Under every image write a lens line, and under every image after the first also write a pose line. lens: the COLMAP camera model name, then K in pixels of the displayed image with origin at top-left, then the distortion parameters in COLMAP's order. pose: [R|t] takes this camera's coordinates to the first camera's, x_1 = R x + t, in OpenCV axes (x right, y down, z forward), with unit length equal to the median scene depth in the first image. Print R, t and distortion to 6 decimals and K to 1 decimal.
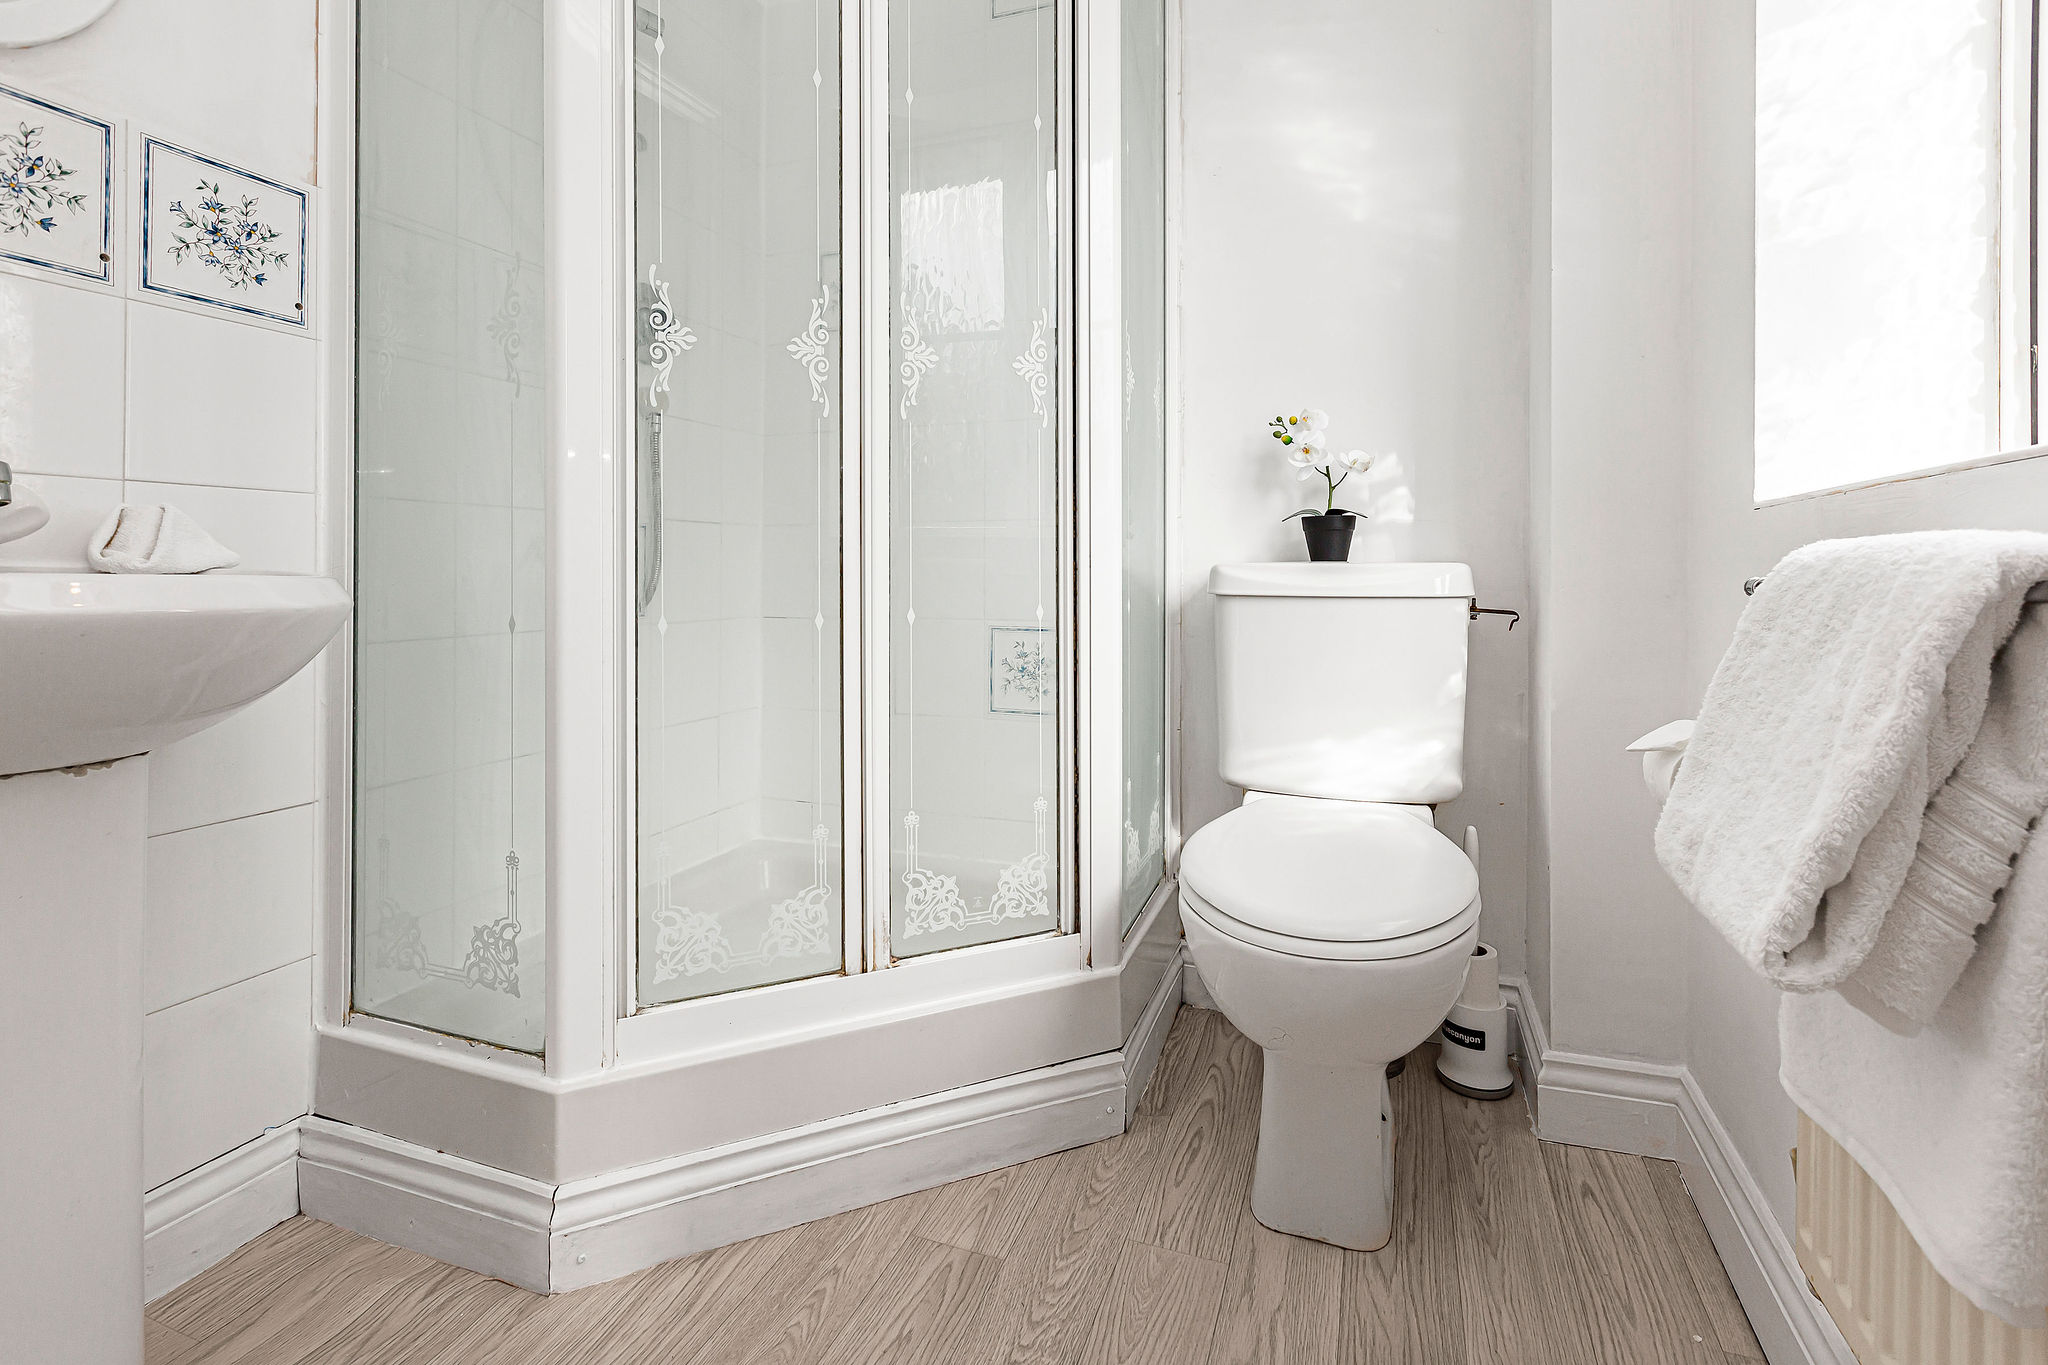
lens RADIAL K [[941.0, 0, 1026.0], [0, 941.0, 640.9], [0, 0, 1]] dist [0.001752, 0.000536]
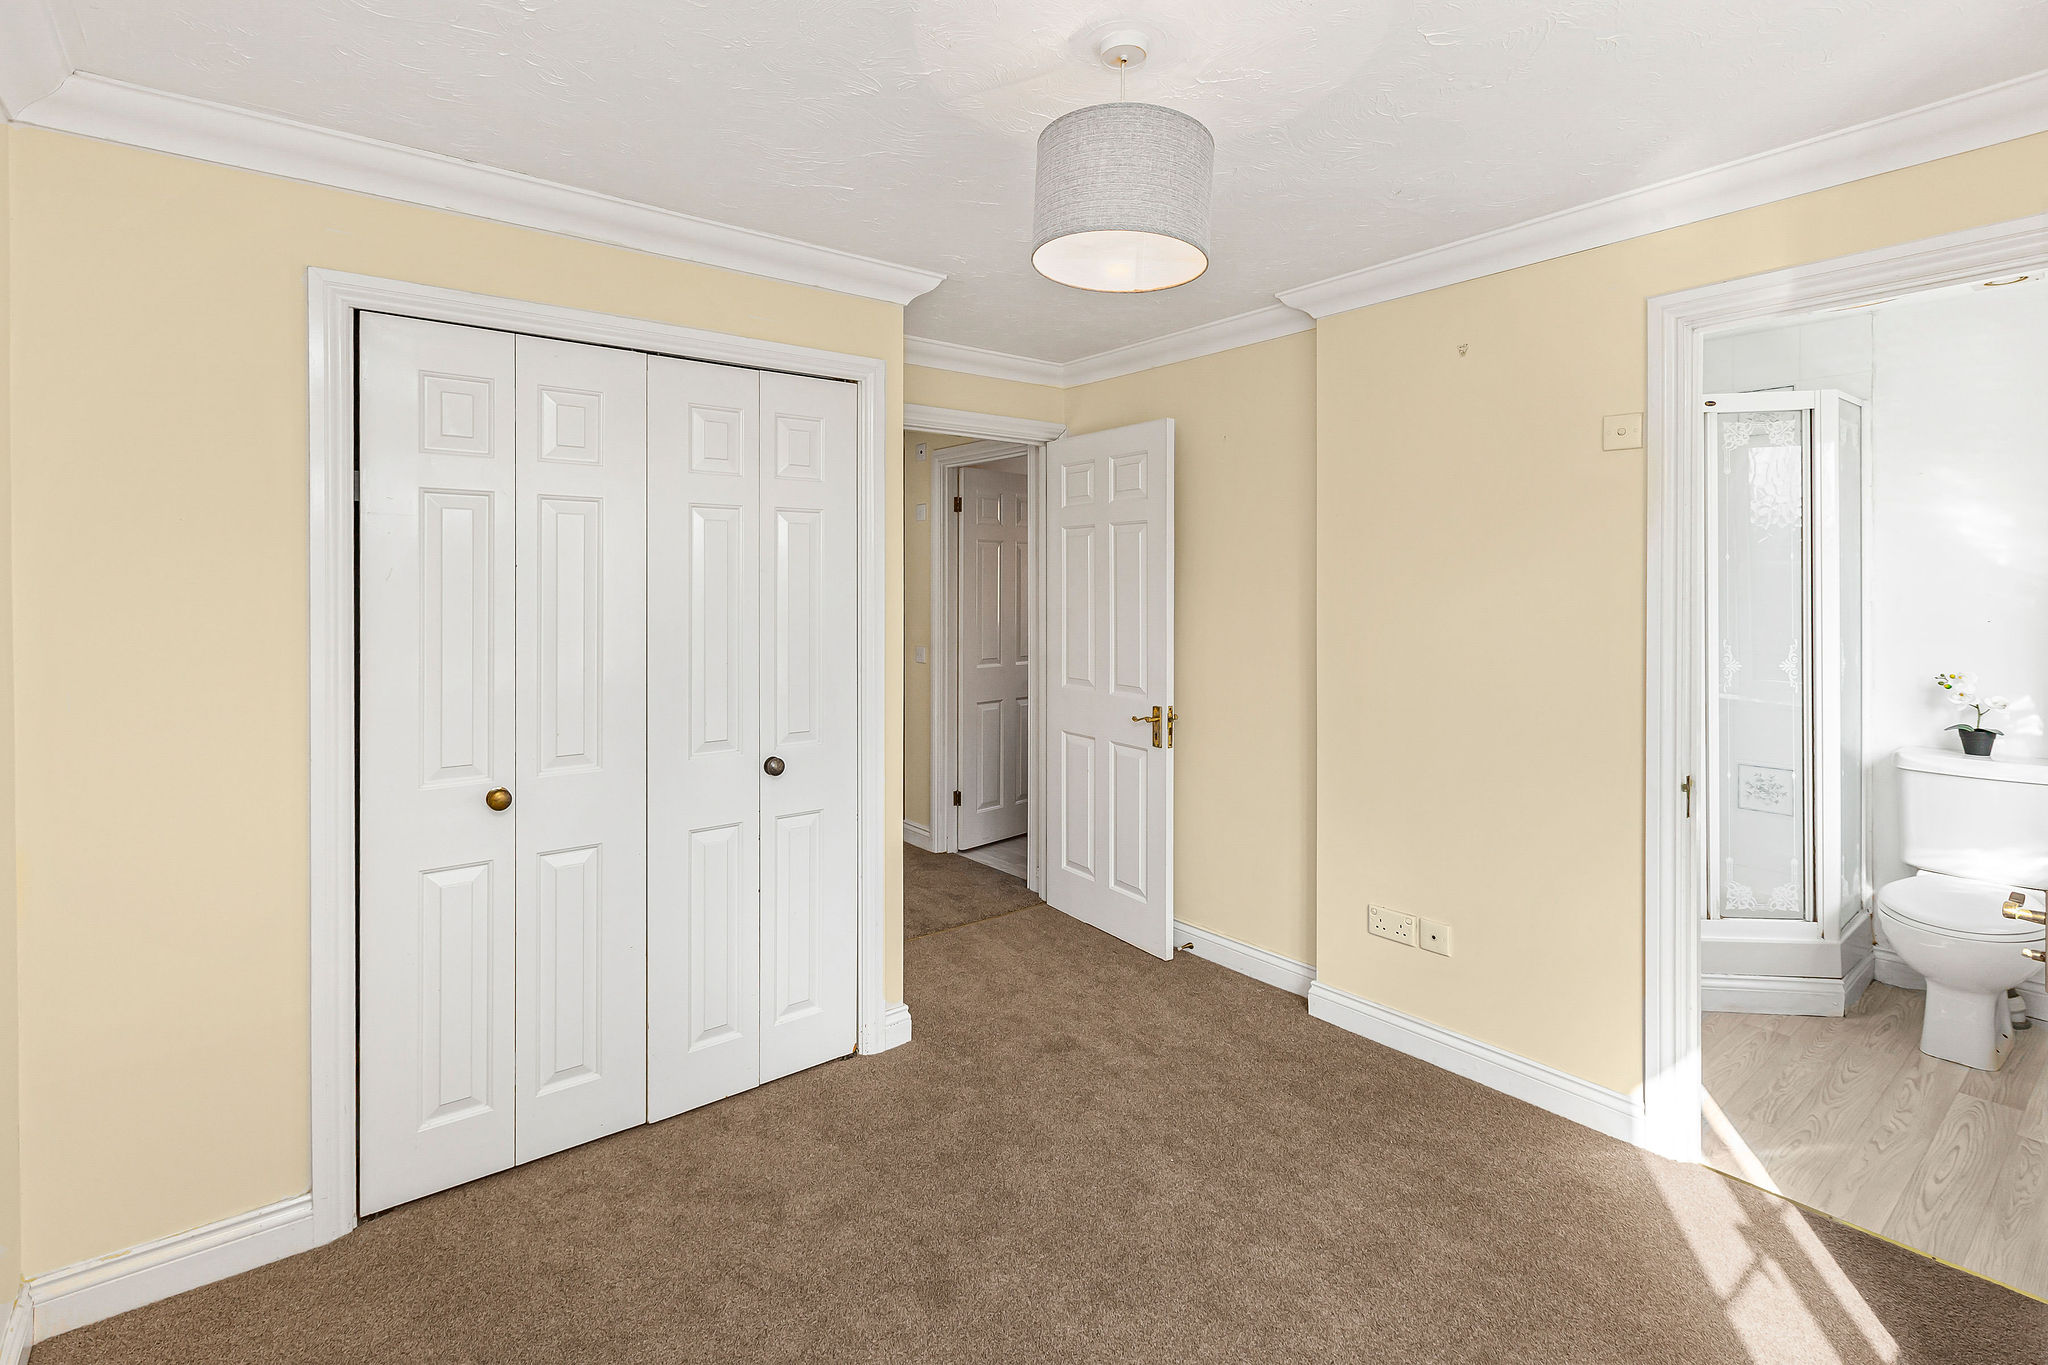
lens RADIAL K [[944.7, 0, 1021.4], [0, 944.7, 611.0], [0, 0, 1]] dist [0.001373, -0.000129]
pose [[0.855747, 0.009296, -0.517311, -0.348449], [-0.032977, 0.998786, -0.036603, -0.243434], [0.516342, 0.048382, 0.855014, -1.660652]]
